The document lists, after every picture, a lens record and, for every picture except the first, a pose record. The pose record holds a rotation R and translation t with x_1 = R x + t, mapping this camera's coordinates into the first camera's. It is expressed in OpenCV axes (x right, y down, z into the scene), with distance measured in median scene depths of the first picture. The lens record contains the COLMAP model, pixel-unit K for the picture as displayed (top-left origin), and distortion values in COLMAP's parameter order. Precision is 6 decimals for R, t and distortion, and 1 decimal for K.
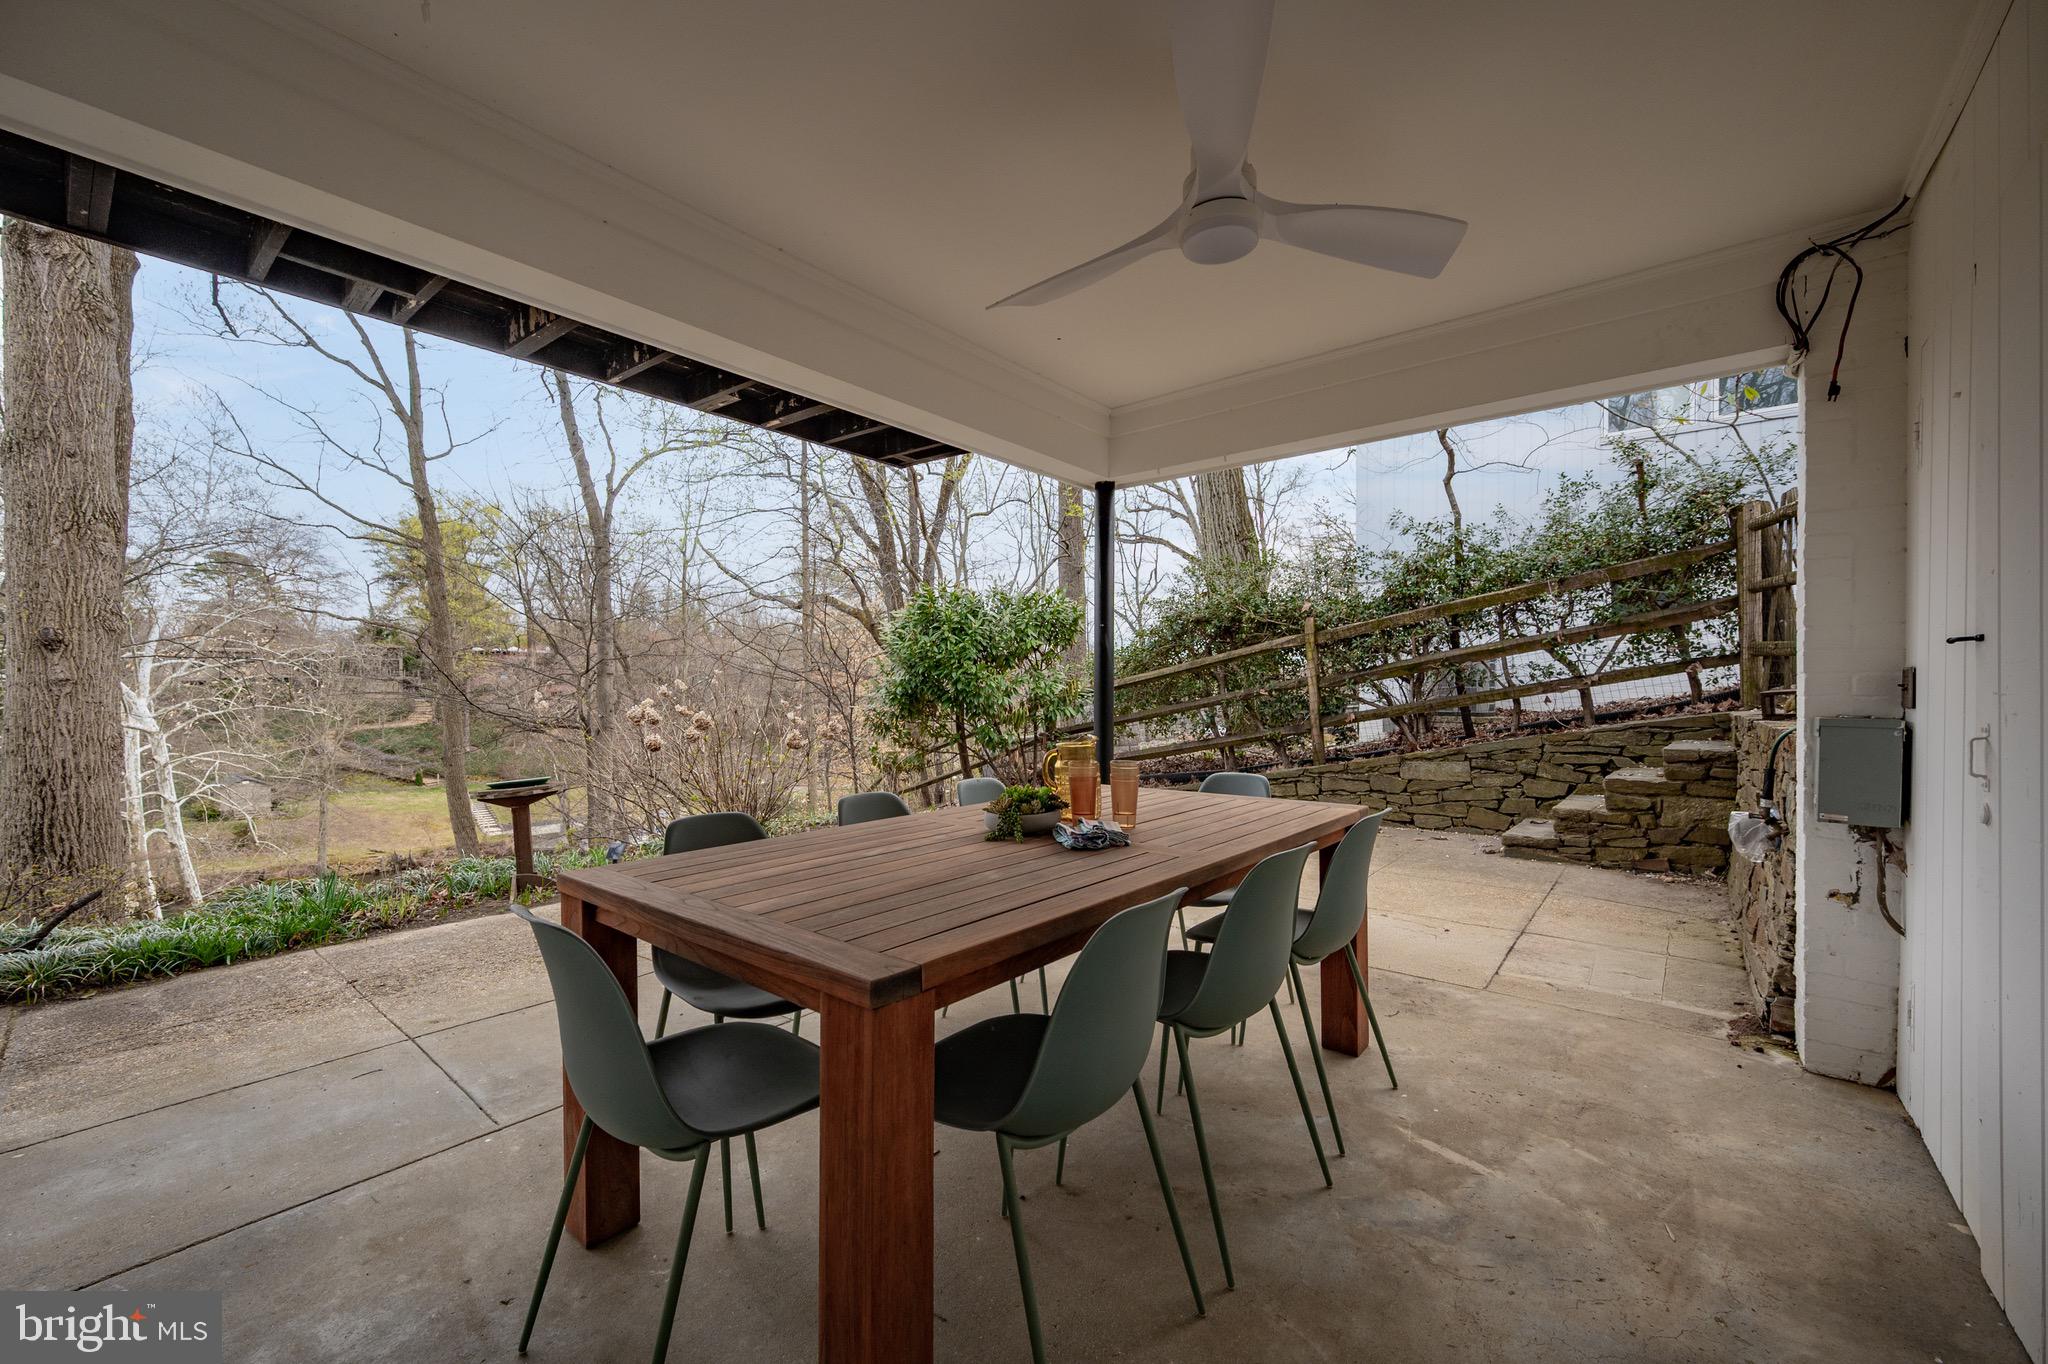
lens RADIAL K [[827.9, 0, 1012.0], [0, 827.9, 695.6], [0, 0, 1]] dist [-0.003660, 0.000462]
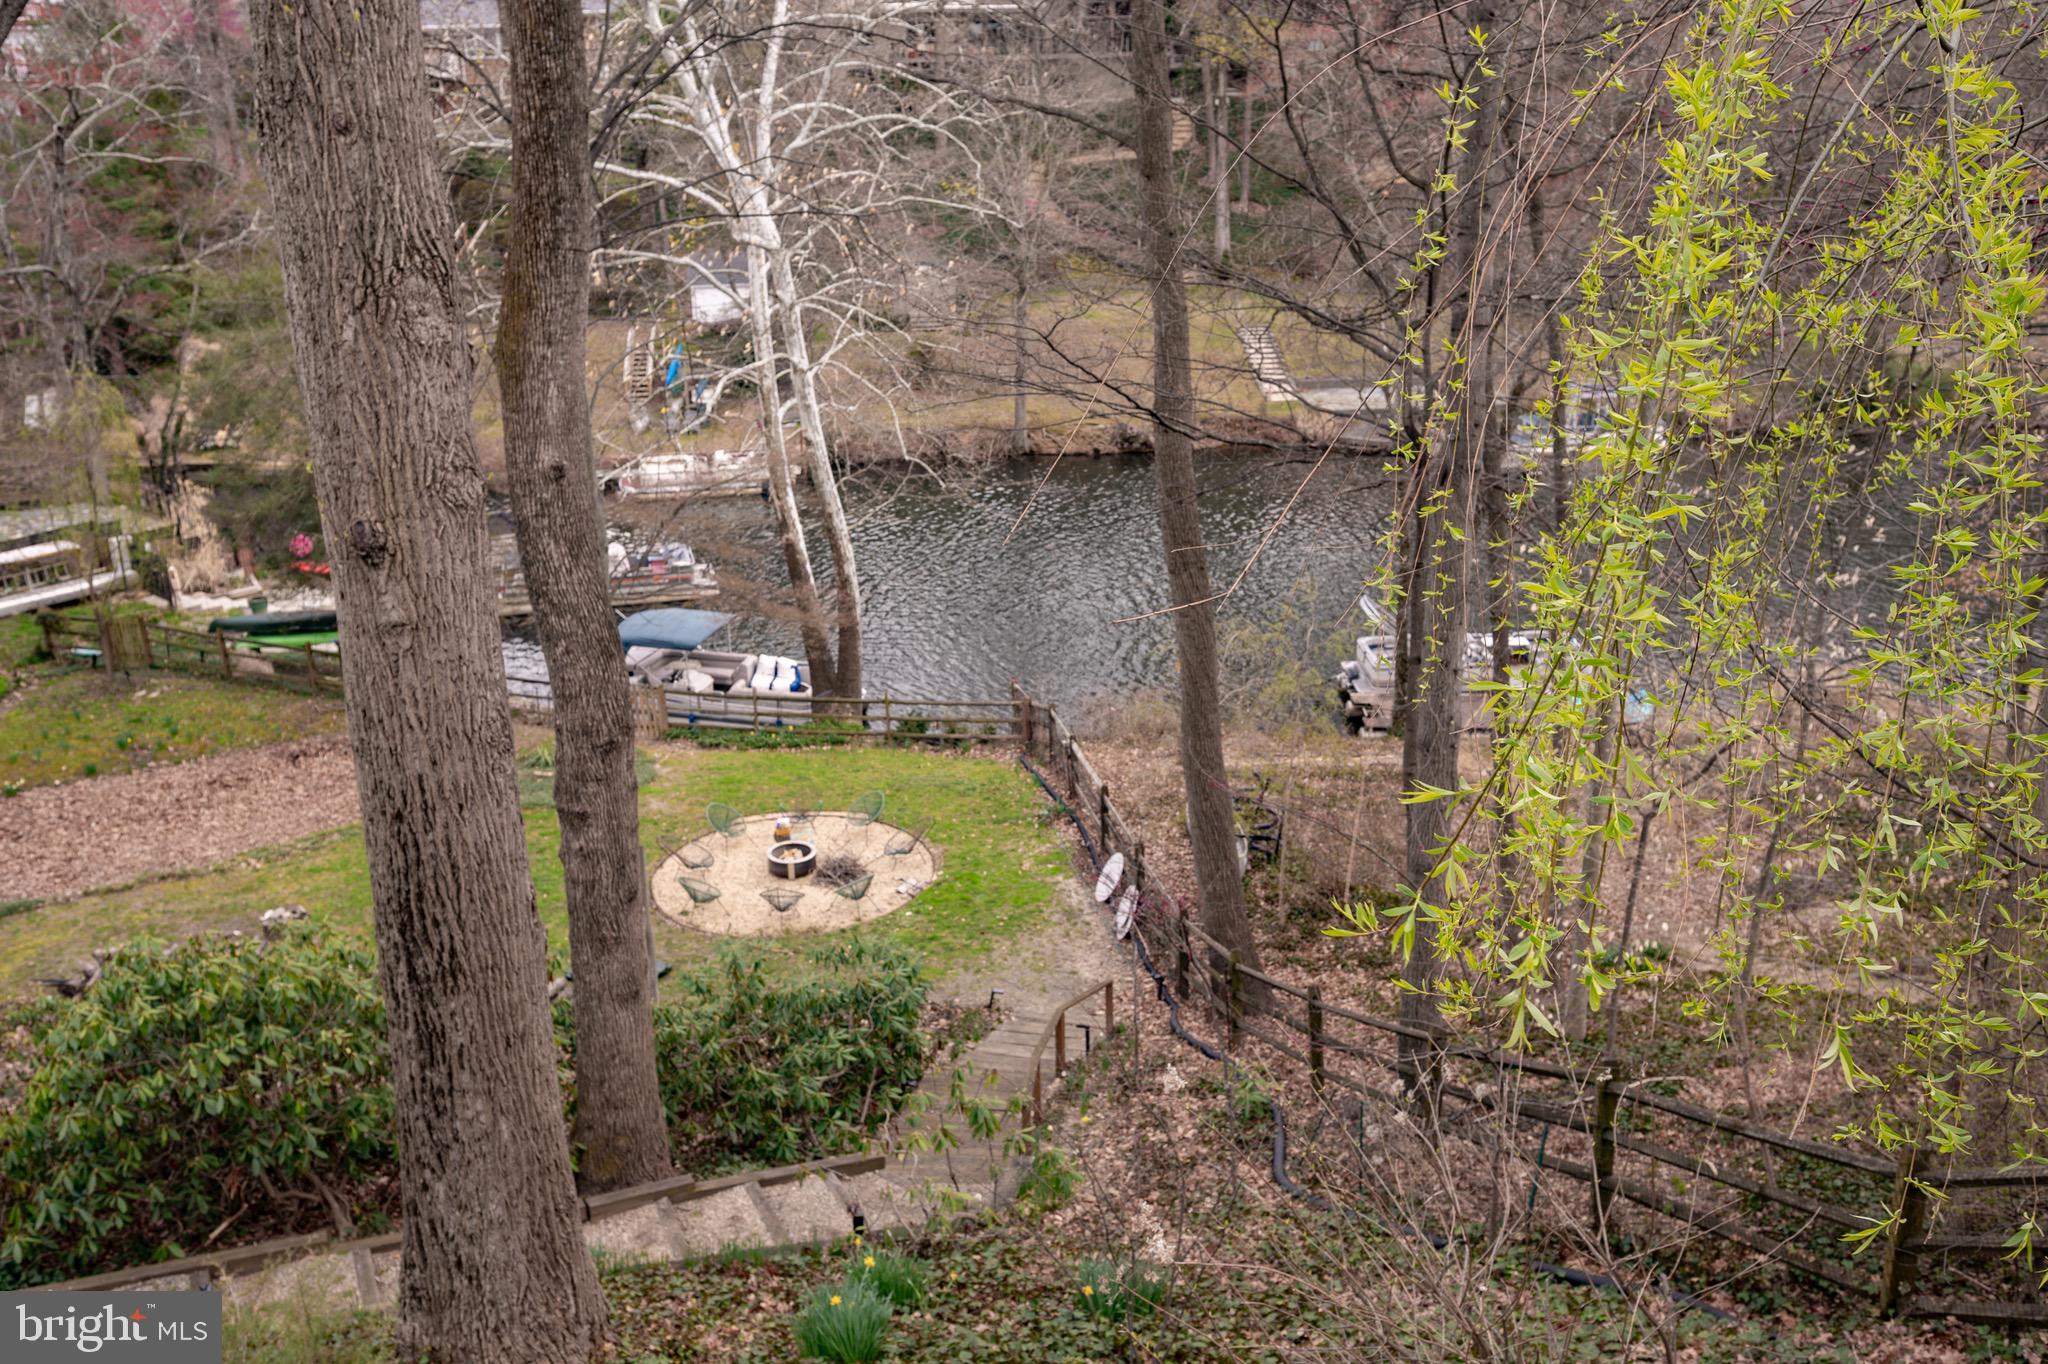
lens RADIAL K [[1784.1, 0, 1019.0], [0, 1784.1, 697.5], [0, 0, 1]] dist [0.004805, -0.006984]
pose [[0.756565, 0.214532, -0.617726, -0.217720], [0.017024, 0.937871, 0.346566, -0.334662], [0.653697, -0.272716, 0.705908, 0.485784]]
